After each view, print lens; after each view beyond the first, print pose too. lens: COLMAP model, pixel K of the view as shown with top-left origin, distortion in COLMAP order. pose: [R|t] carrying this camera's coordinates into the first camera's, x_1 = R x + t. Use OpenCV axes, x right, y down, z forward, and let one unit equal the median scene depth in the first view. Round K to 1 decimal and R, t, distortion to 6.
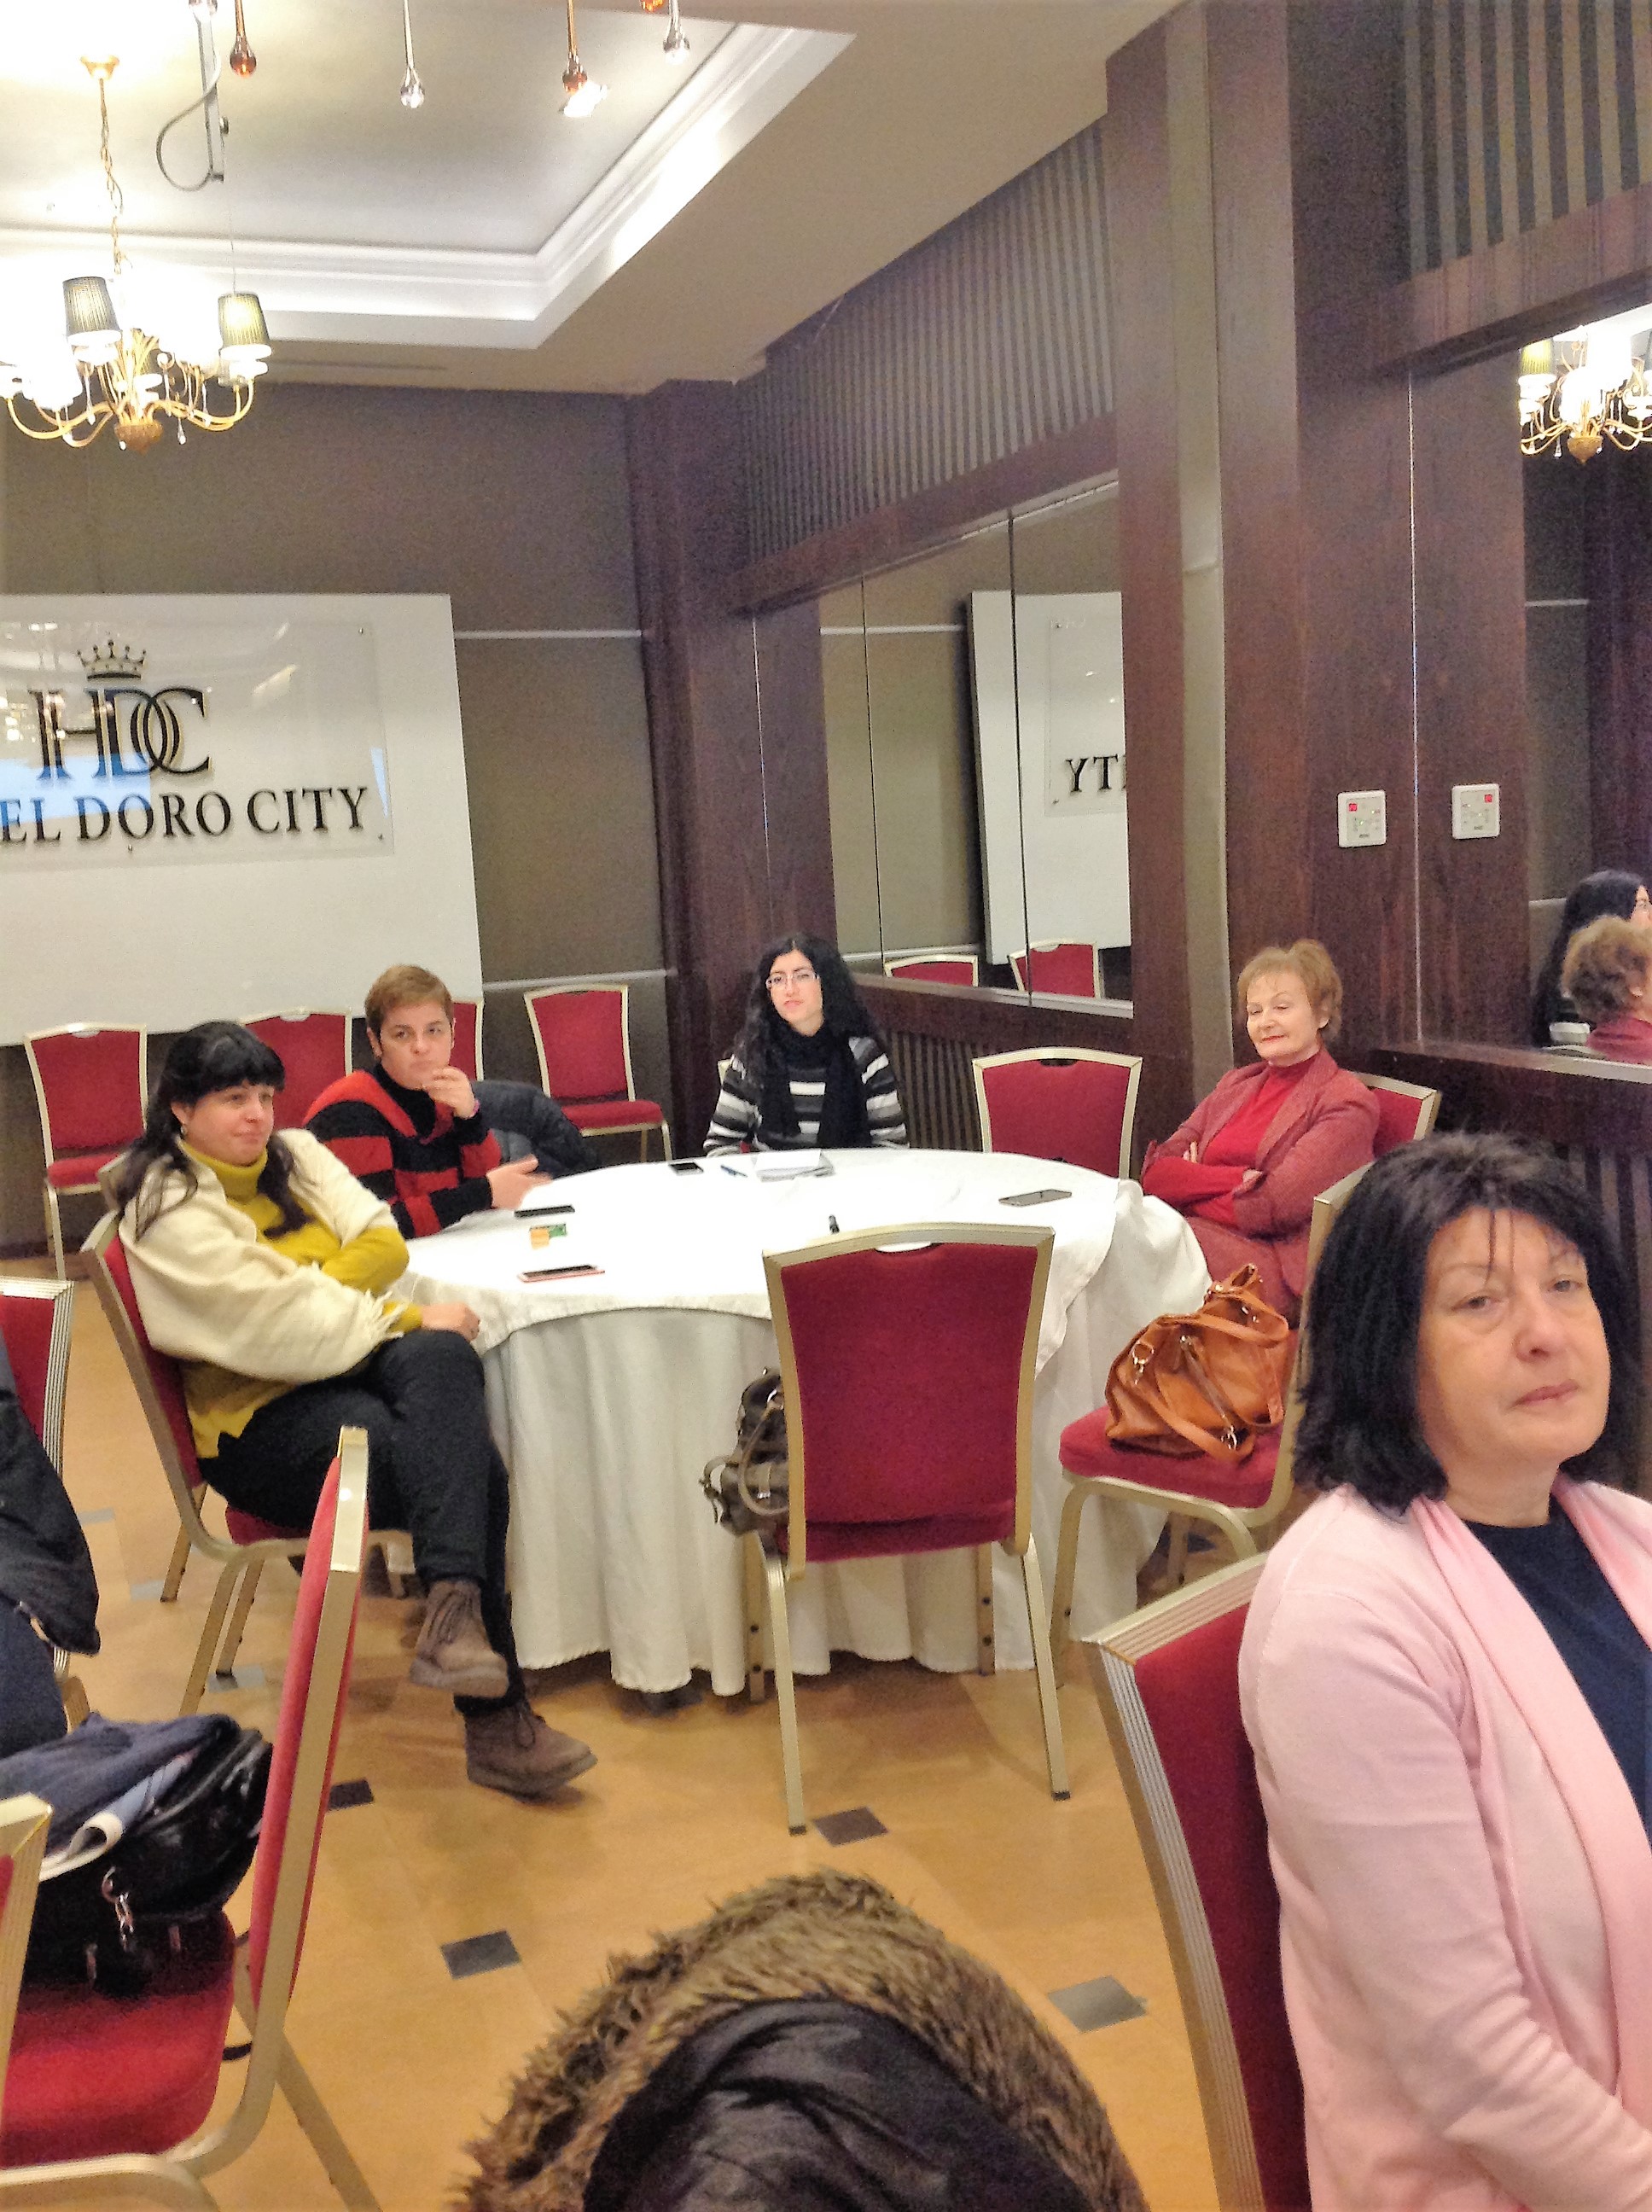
lens RADIAL K [[2166.4, 0, 892.7], [0, 2166.4, 1127.0], [0, 0, 1]] dist [0.078696, 0.000000]
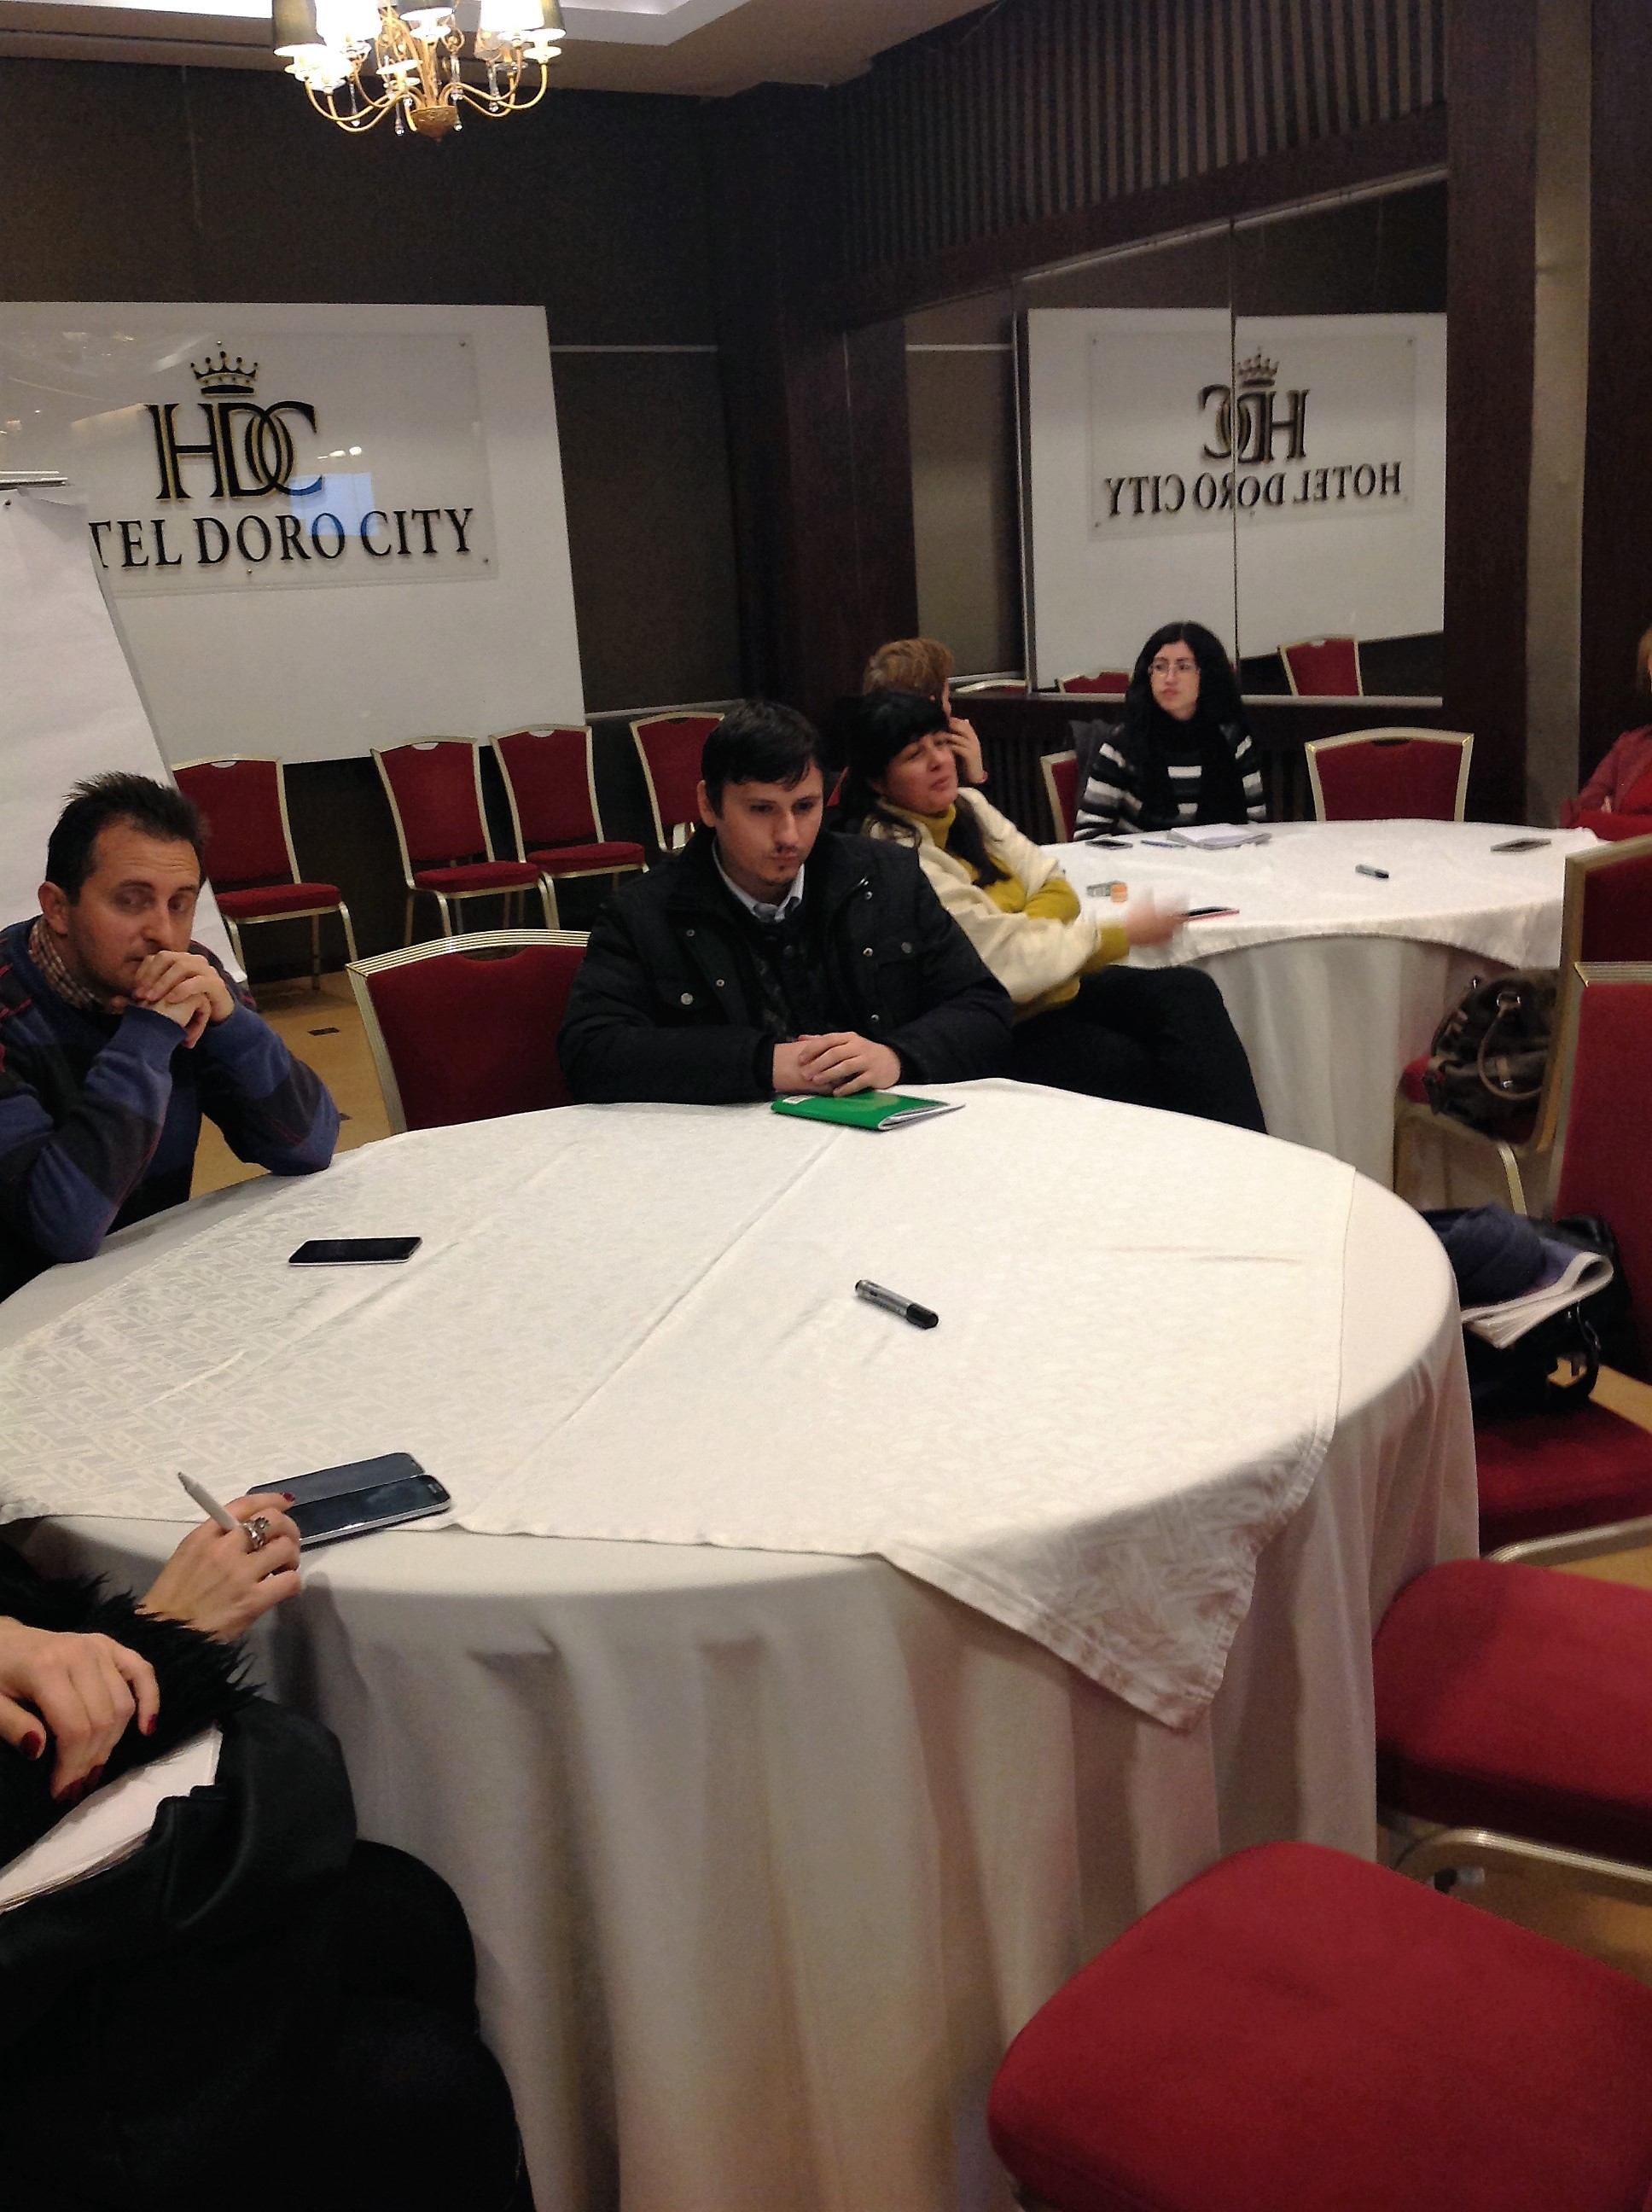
lens RADIAL K [[2166.4, 0, 912.4], [0, 2166.4, 1116.8], [0, 0, 1]] dist [0.078696, 0.000000]
pose [[0.987612, -0.048178, 0.149338, -0.215354], [0.033027, 0.994203, 0.102325, 0.023898], [-0.153402, -0.096125, 0.983477, -0.031134]]
